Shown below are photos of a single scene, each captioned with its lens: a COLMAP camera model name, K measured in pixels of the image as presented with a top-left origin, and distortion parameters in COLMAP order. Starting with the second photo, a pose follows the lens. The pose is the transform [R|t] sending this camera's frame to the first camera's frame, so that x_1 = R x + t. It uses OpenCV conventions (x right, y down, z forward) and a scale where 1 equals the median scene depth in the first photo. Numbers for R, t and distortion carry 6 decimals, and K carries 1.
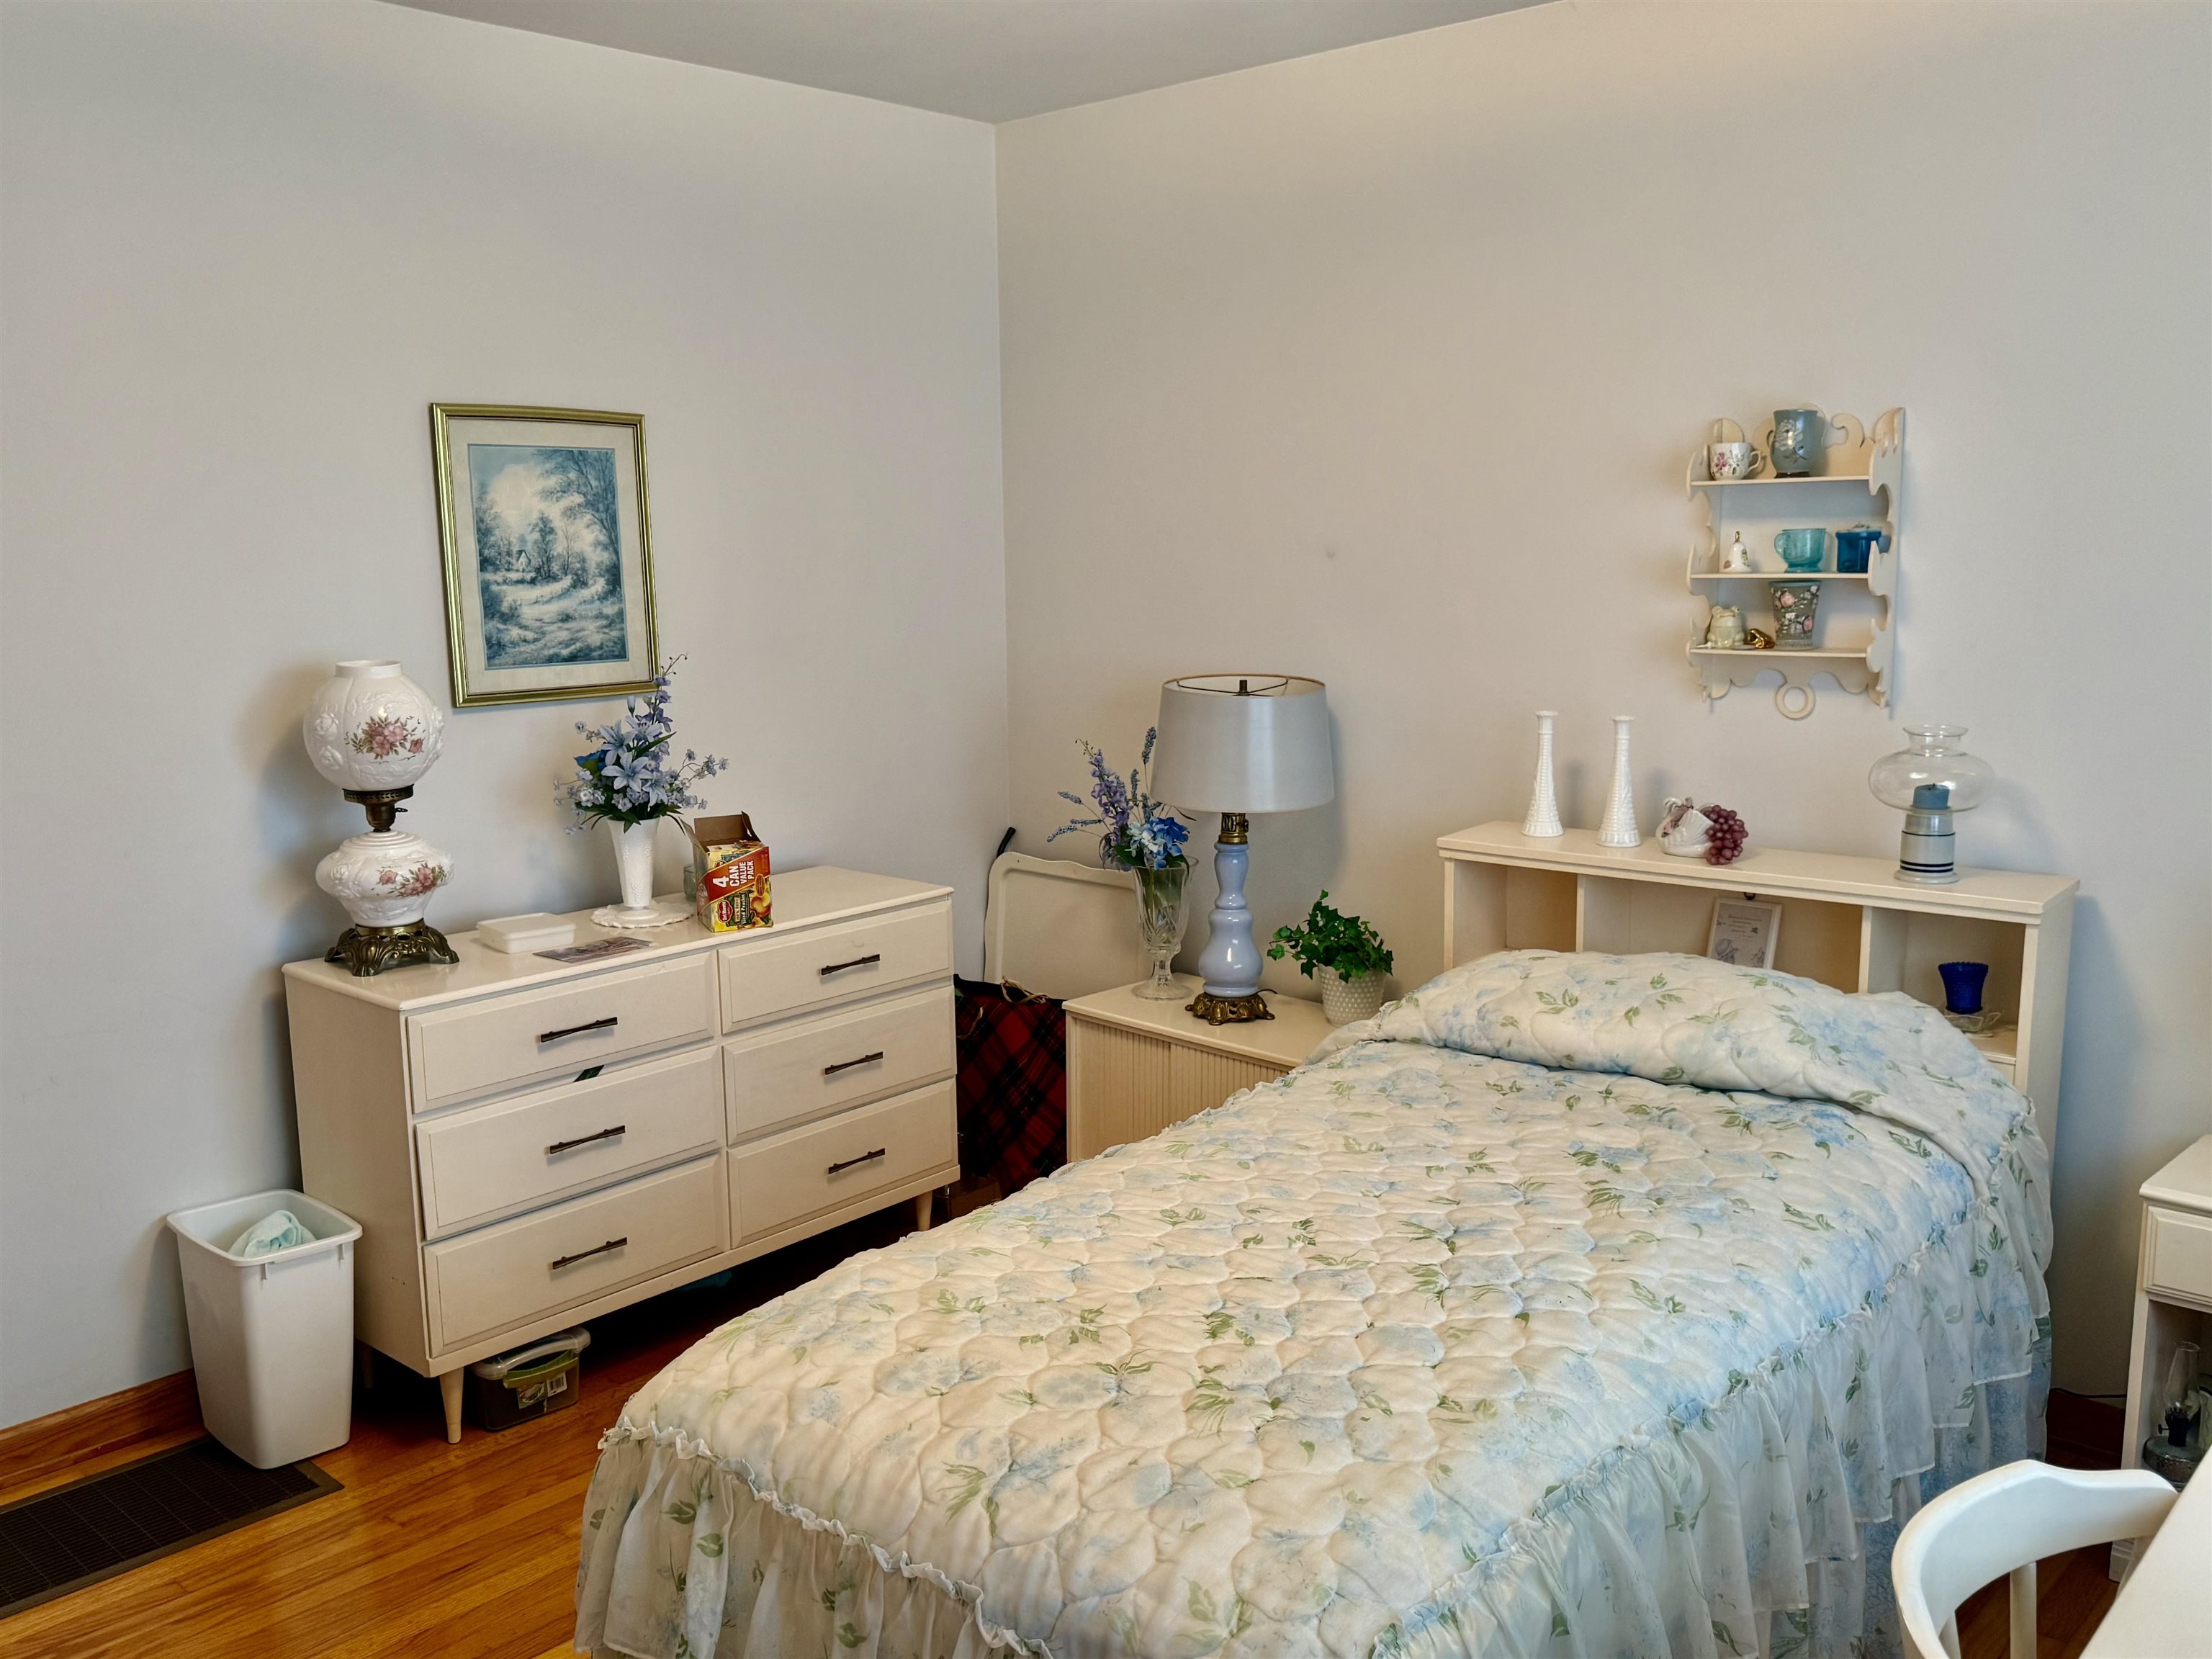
lens RADIAL K [[1840.6, 0, 1103.8], [0, 1840.6, 834.2], [0, 0, 1]] dist [0.052104, -0.003838]
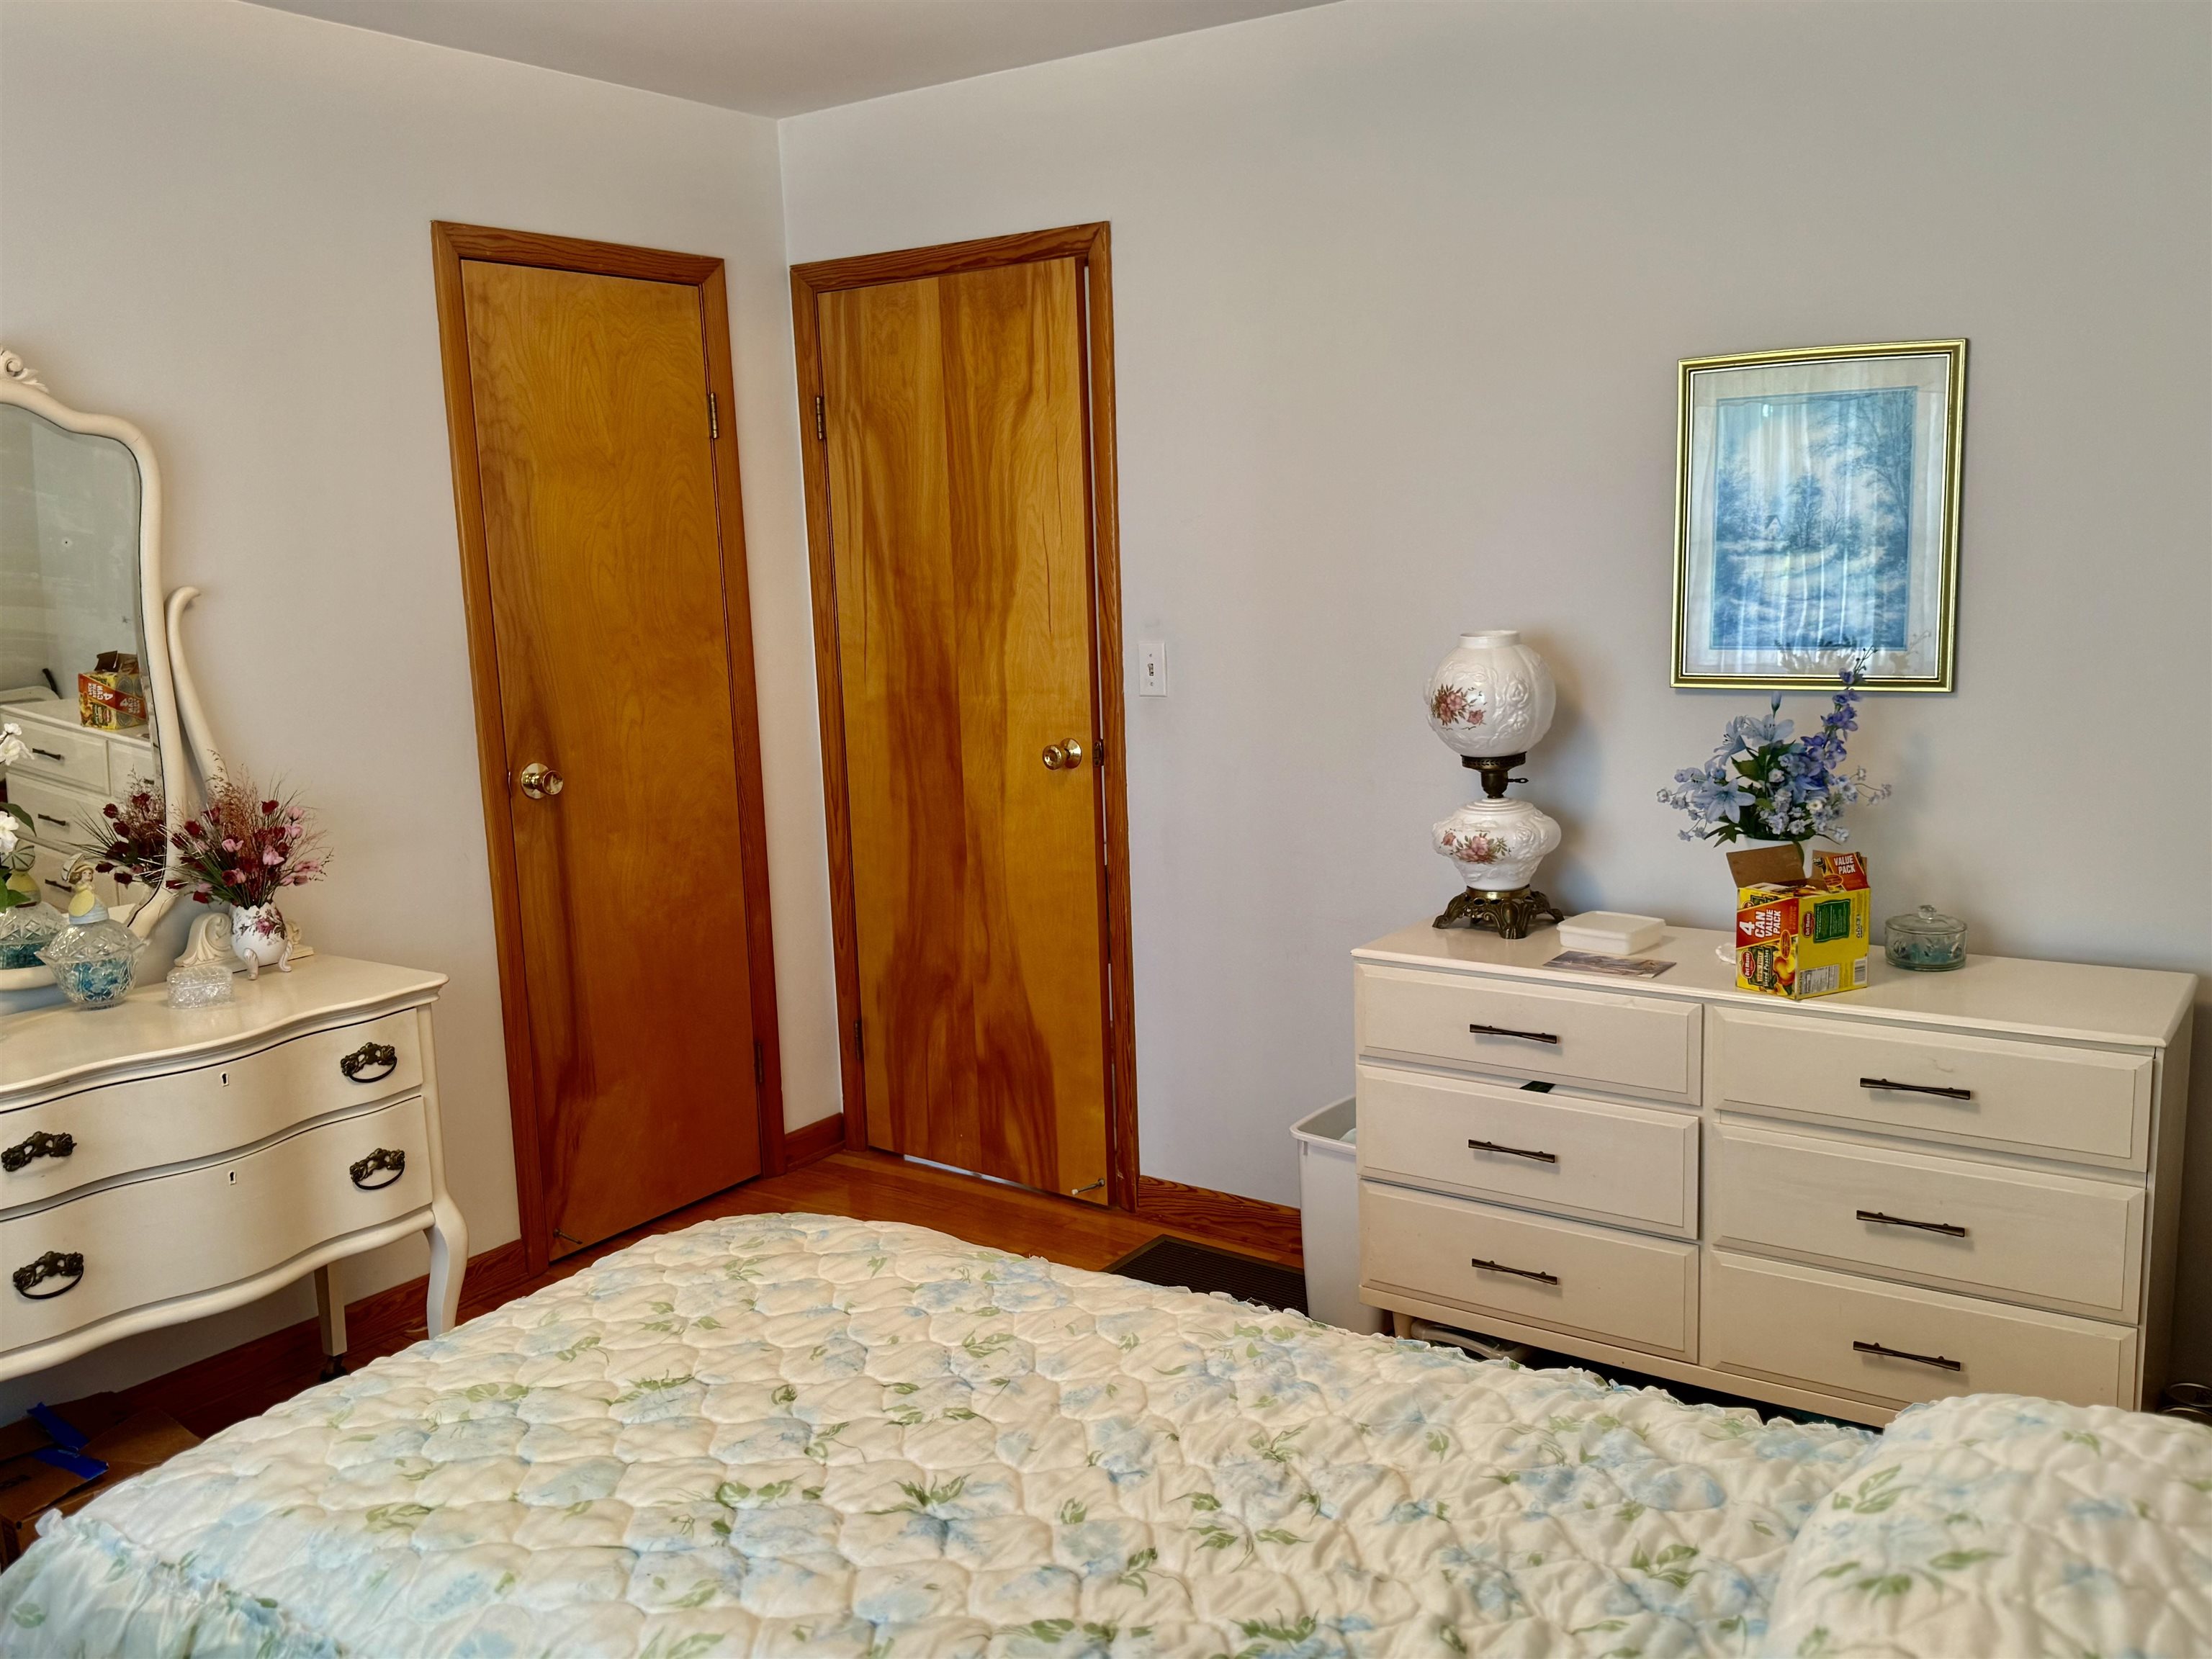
lens RADIAL K [[1840.6, 0, 1103.8], [0, 1840.6, 829.6], [0, 0, 1]] dist [0.052104, -0.003838]
pose [[0.122104, 0.165220, -0.978669, 0.530740], [-0.129949, 0.980220, 0.149269, -0.098074], [0.983974, 0.108951, 0.141159, 0.583316]]
